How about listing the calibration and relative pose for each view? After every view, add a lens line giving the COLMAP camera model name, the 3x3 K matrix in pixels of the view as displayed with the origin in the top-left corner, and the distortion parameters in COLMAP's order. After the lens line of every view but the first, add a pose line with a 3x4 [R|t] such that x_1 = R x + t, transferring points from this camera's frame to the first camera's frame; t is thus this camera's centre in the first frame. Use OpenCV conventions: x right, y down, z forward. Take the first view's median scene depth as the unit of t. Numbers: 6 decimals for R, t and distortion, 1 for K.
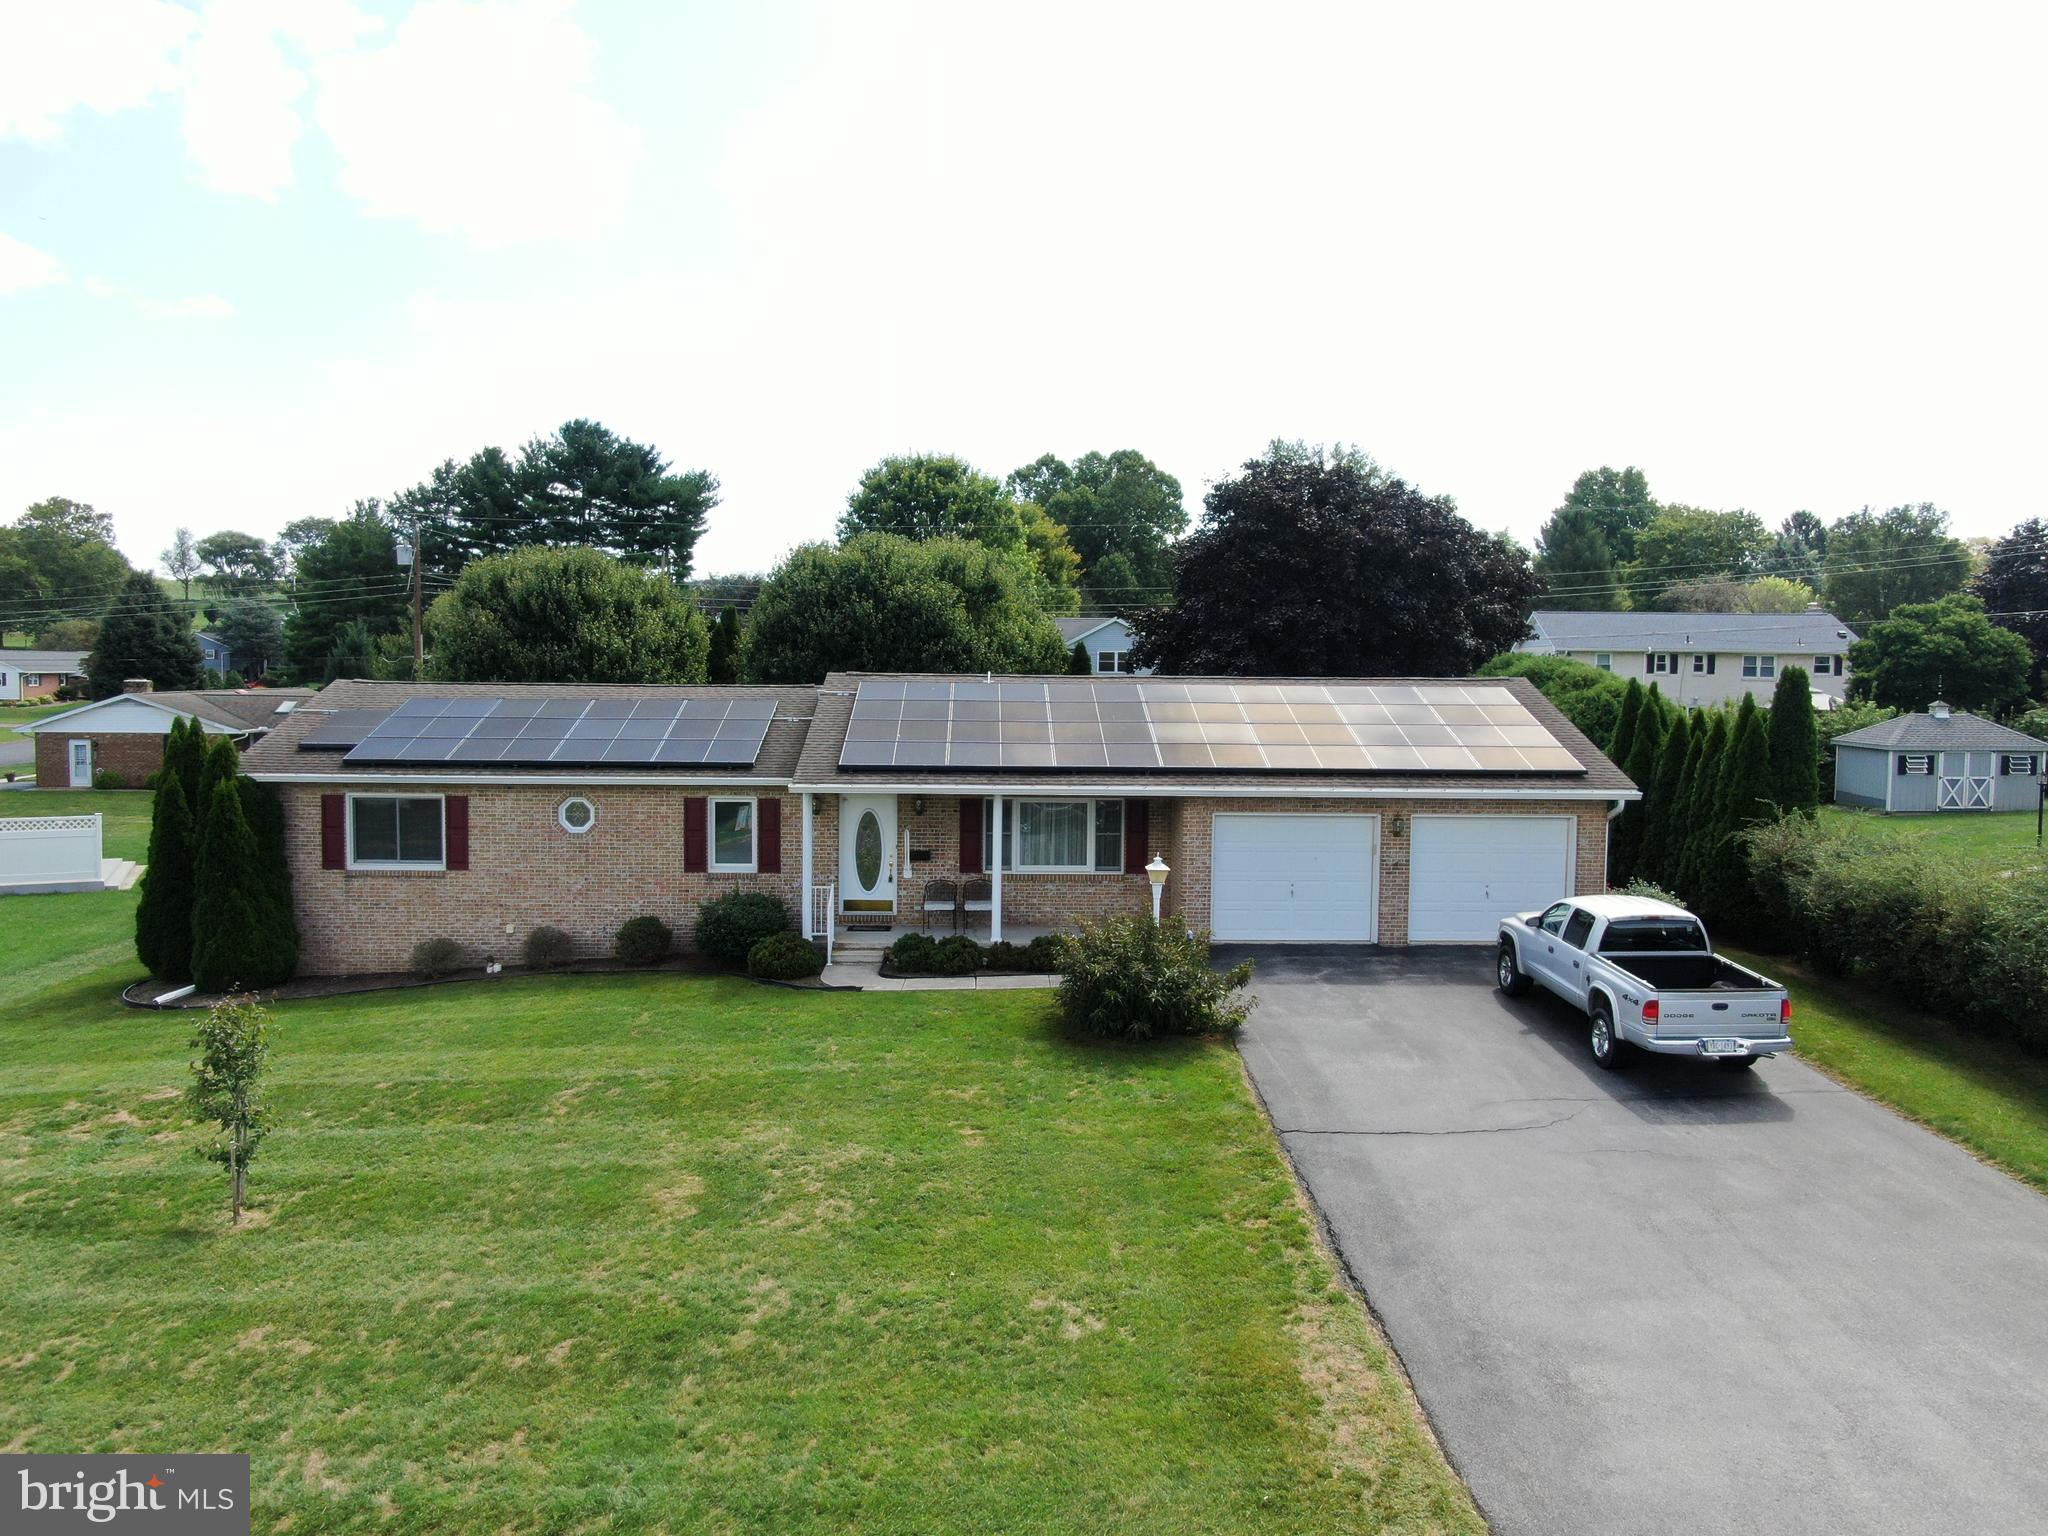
lens RADIAL K [[1457.7, 0, 1024.0], [0, 1457.7, 768.0], [0, 0, 1]] dist [-0.008658, 0.002163]
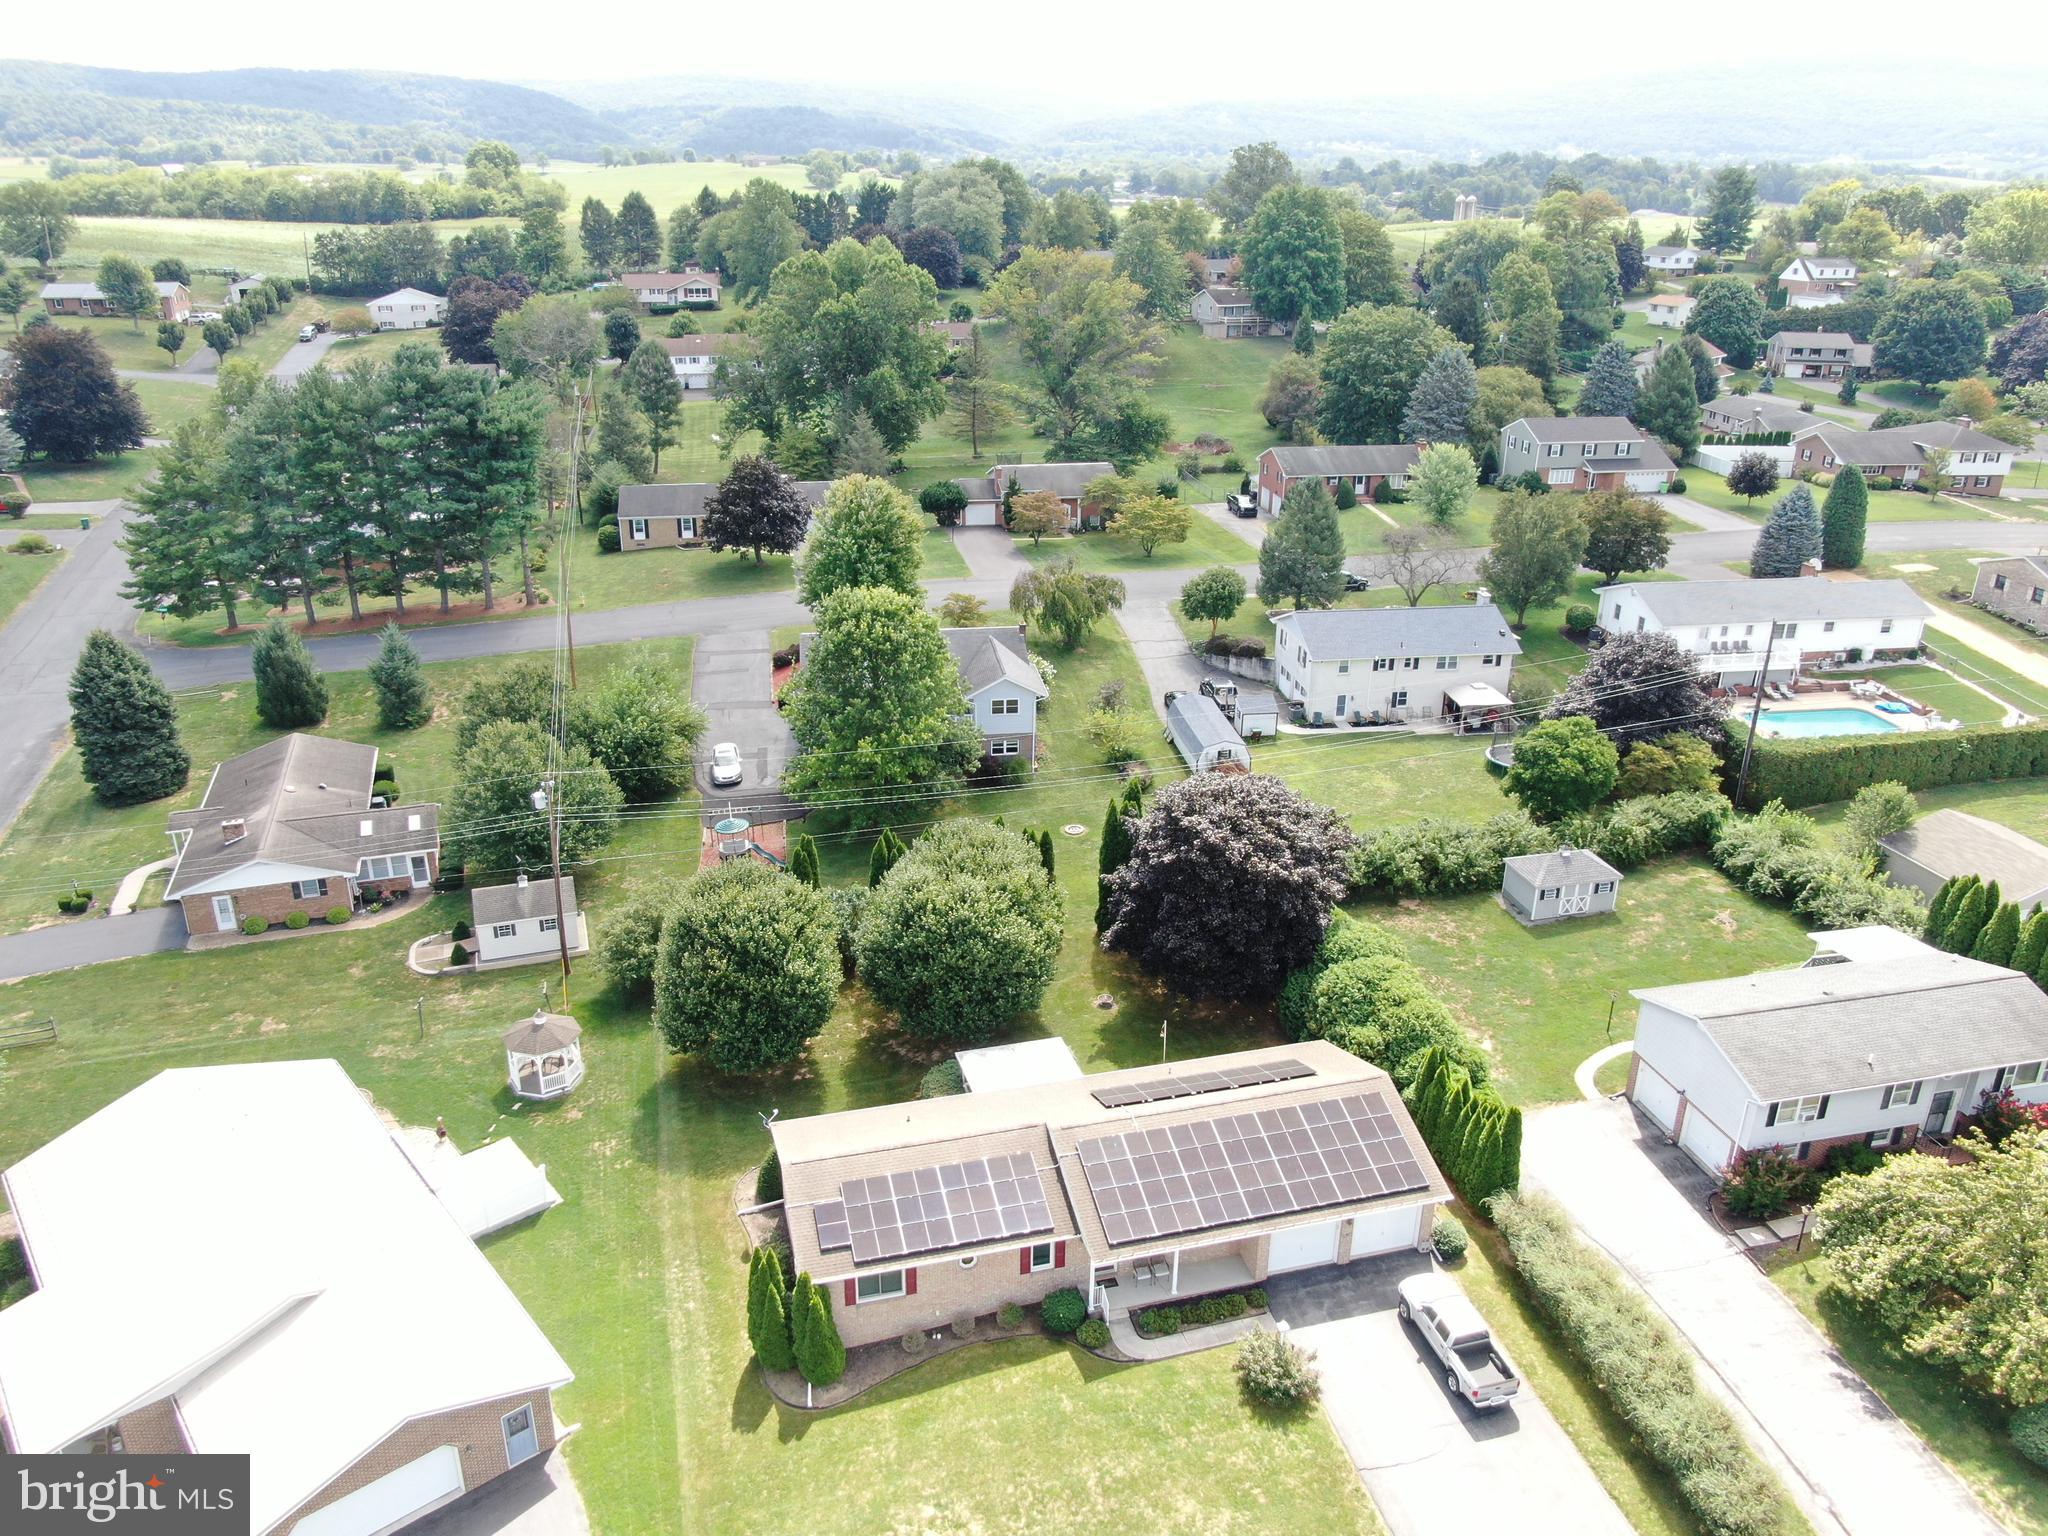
lens RADIAL K [[1439.4, 0, 1030.0], [0, 1439.4, 764.8], [0, 0, 1]] dist [-0.005021, -0.001193]
pose [[0.971914, -0.086859, 0.218720, -0.599195], [0.016852, 0.952696, 0.303456, -1.225704], [-0.234731, -0.291247, 0.927403, -0.668938]]
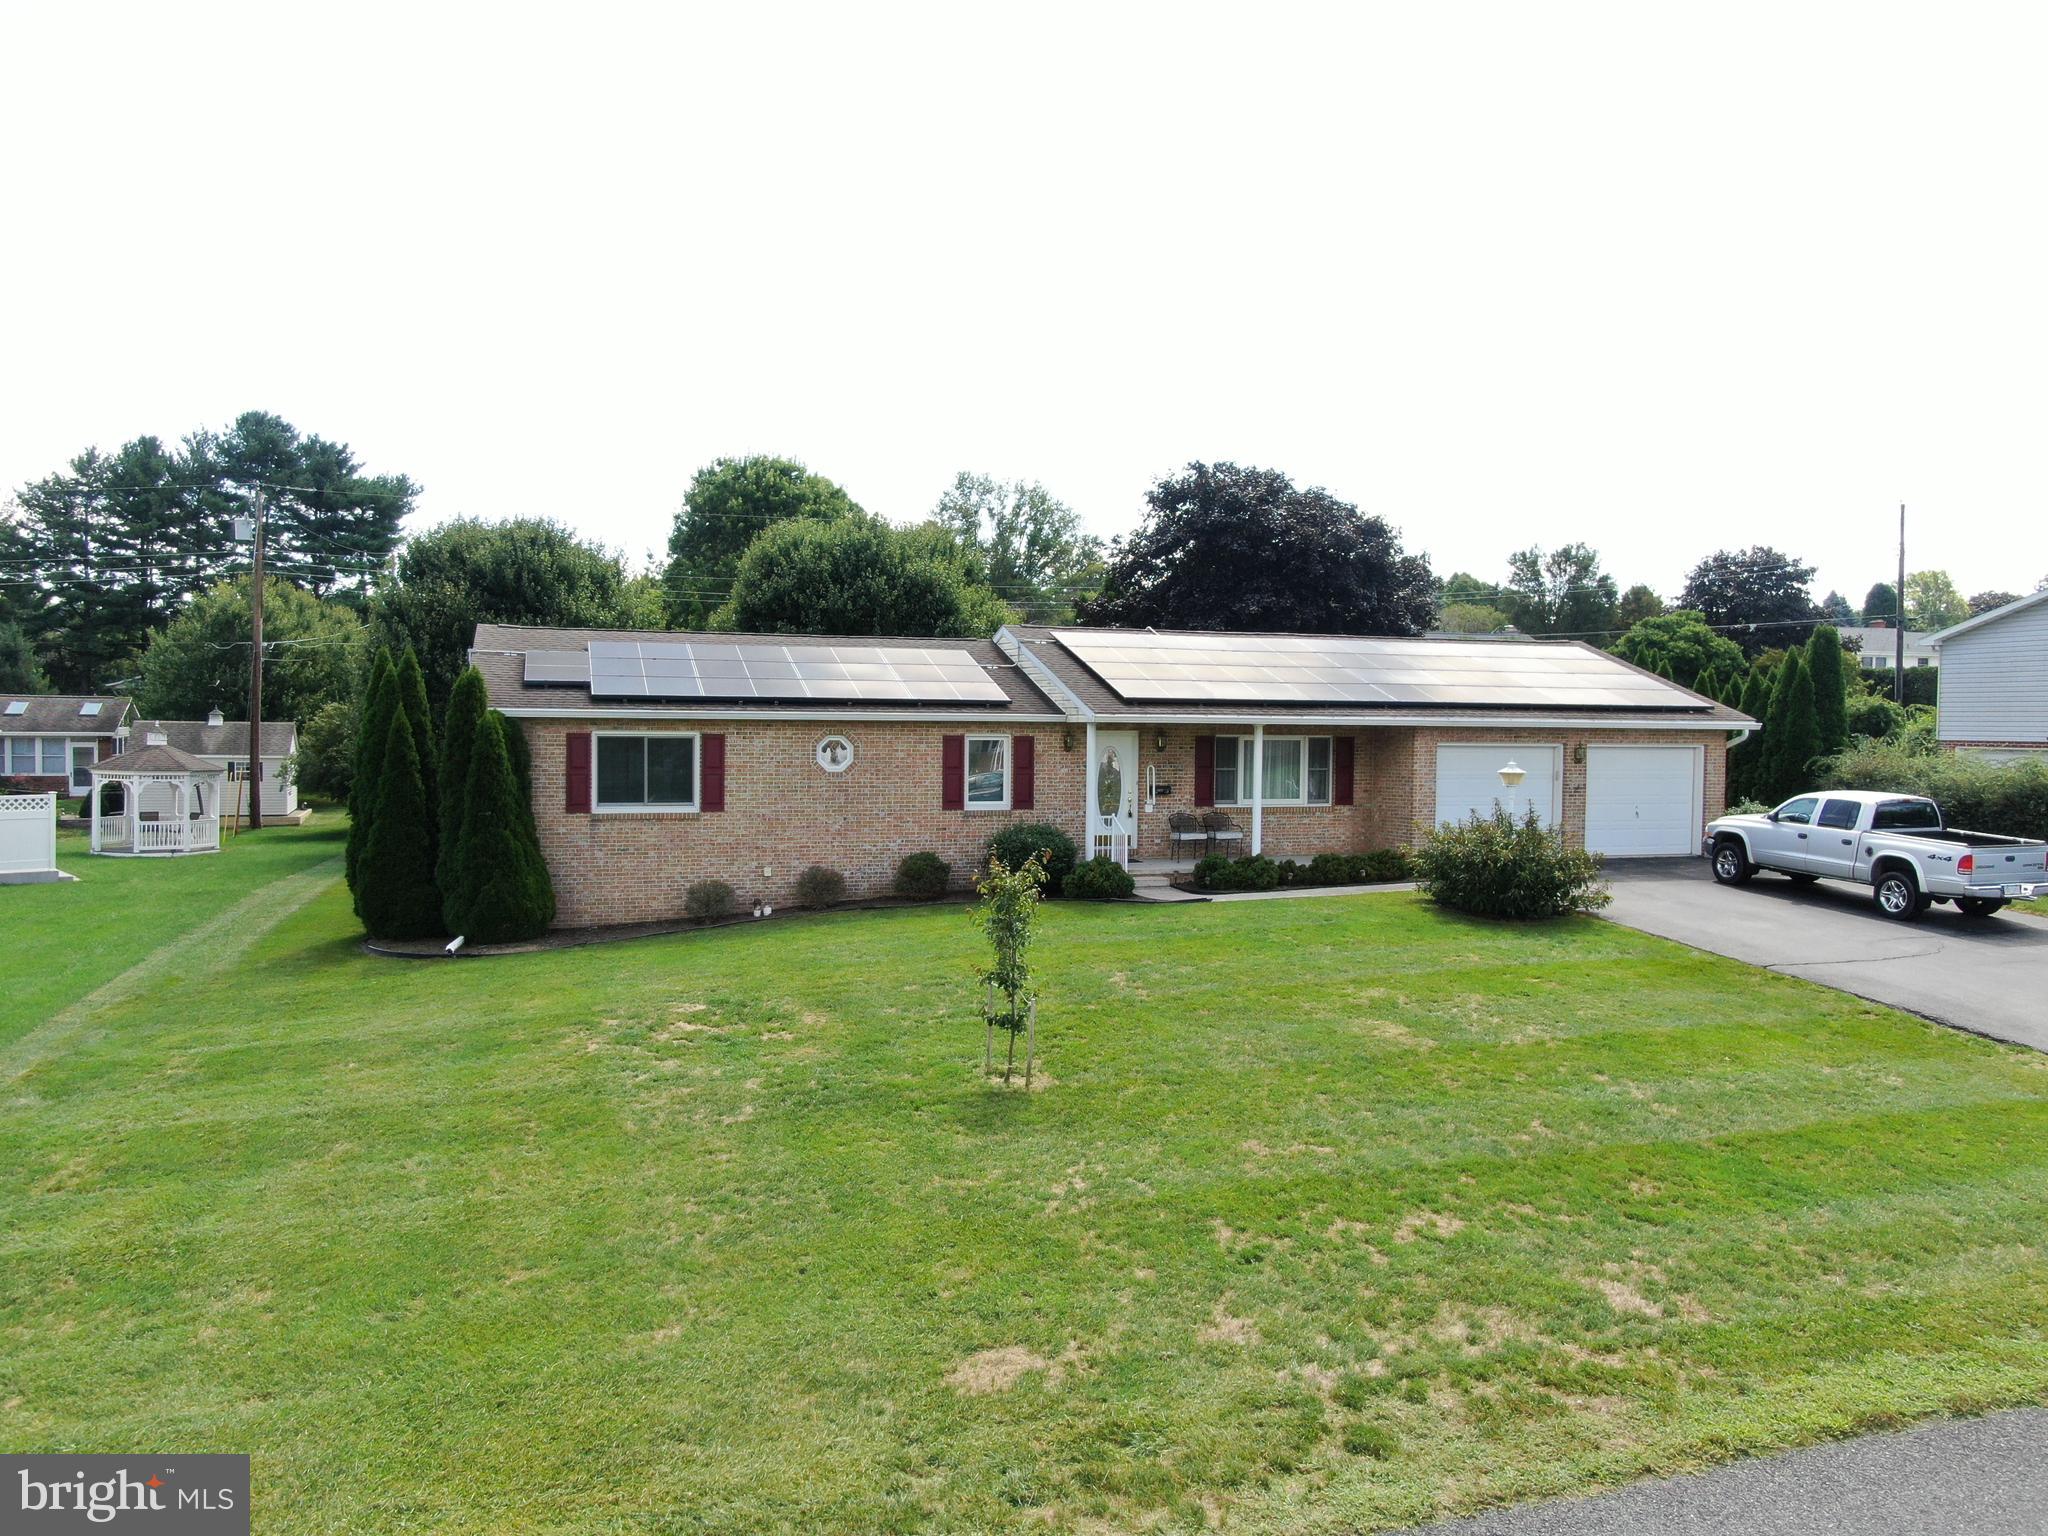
lens RADIAL K [[1457.7, 0, 1024.0], [0, 1457.7, 768.0], [0, 0, 1]] dist [-0.008658, 0.002163]
pose [[0.960941, -0.009531, 0.276589, -0.455322], [0.017558, 0.999493, -0.026559, 0.070156], [-0.276196, 0.030378, 0.960621, 0.023524]]
